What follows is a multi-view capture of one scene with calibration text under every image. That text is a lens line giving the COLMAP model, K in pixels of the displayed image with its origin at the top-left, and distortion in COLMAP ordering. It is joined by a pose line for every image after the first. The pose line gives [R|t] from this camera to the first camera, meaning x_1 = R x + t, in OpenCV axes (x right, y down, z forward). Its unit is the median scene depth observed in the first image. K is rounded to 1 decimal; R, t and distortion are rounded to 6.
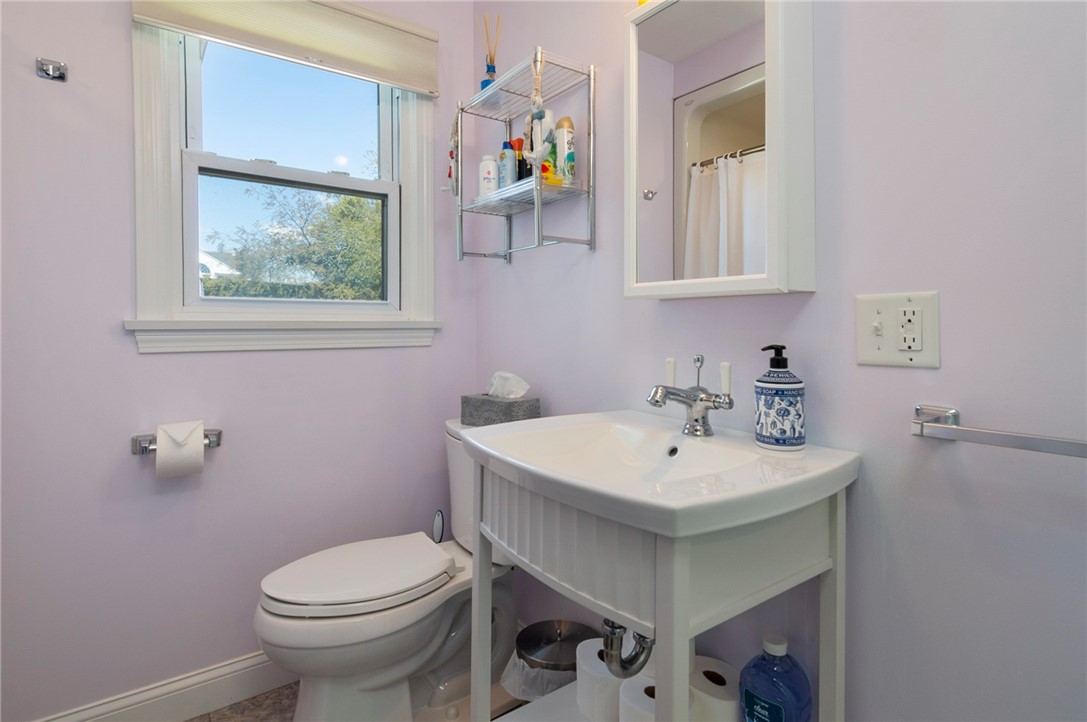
lens RADIAL K [[539.2, 0, 545.0], [0, 539.2, 336.6], [0, 0, 1]] dist [0.013104, -0.011379]
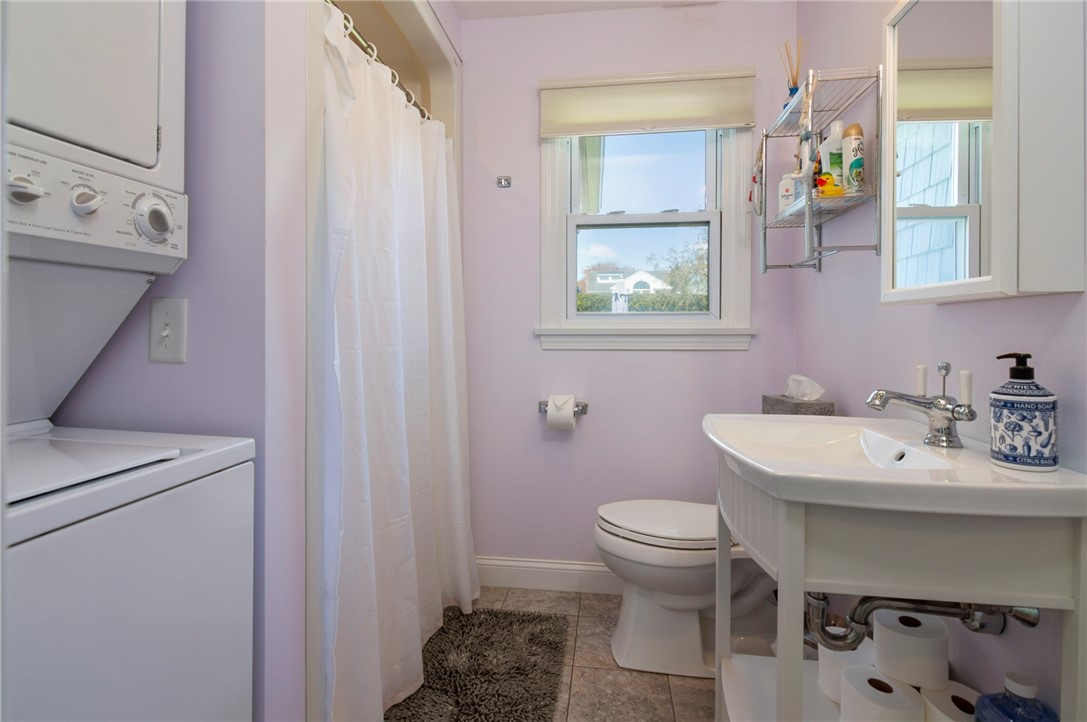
lens RADIAL K [[519.6, 0, 541.6], [0, 519.6, 369.1], [0, 0, 1]] dist [-0.001806, -0.000750]
pose [[0.727676, 0.047775, -0.684256, 0.390159], [-0.013415, 0.998372, 0.055440, 0.004402], [0.685790, -0.031163, 0.727132, -0.152825]]
